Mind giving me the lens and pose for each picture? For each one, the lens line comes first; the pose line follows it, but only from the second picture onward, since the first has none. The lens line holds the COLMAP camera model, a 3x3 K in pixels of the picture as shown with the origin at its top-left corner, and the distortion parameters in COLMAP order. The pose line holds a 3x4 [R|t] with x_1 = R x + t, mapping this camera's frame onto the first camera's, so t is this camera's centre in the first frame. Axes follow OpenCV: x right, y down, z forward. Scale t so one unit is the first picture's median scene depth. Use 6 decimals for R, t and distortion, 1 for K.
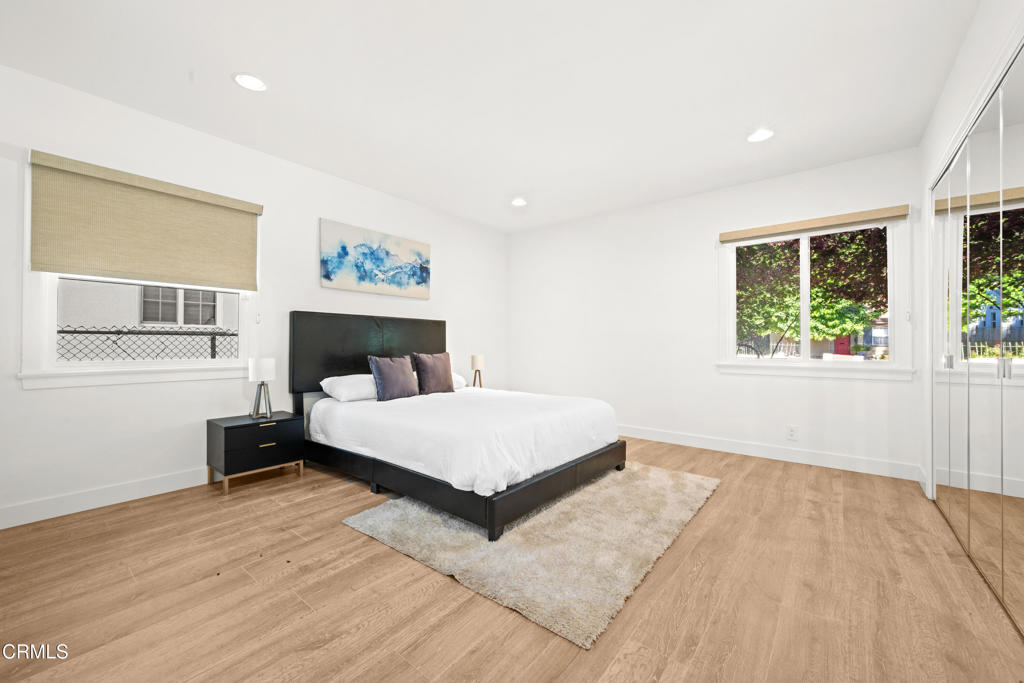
lens RADIAL K [[402.4, 0, 516.3], [0, 402.4, 341.3], [0, 0, 1]] dist [-0.000523, 0.001646]
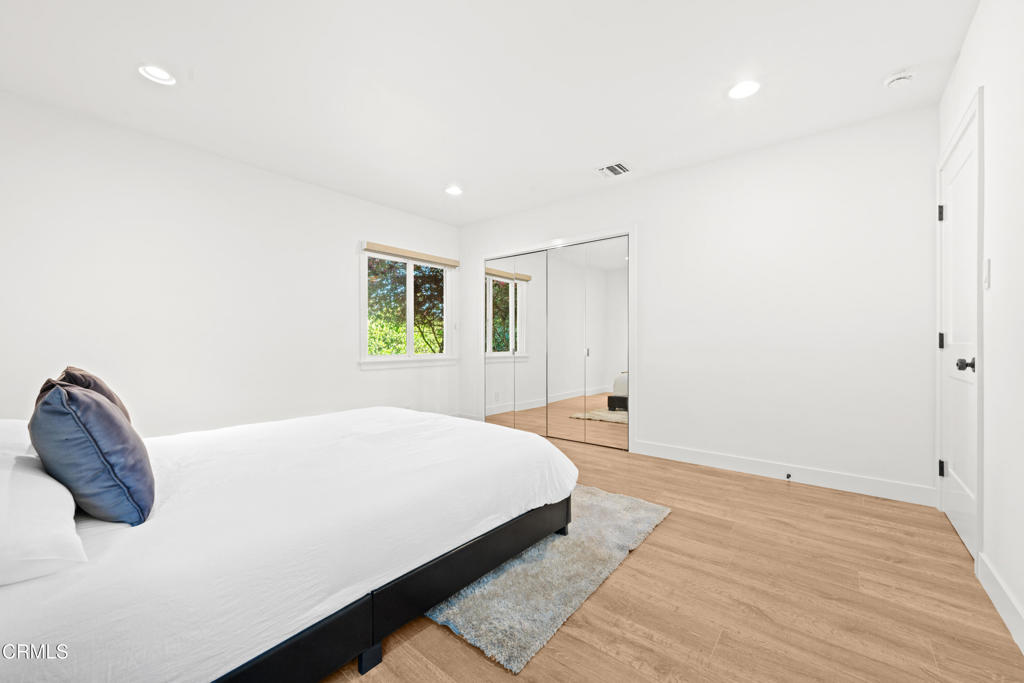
lens RADIAL K [[402.4, 0, 516.2], [0, 402.4, 343.6], [0, 0, 1]] dist [-0.000523, 0.001646]
pose [[0.006426, -0.004000, 0.999971, -1.325281], [-0.005774, 0.999975, 0.004037, 0.002129], [-0.999963, -0.005800, 0.006403, 1.359617]]
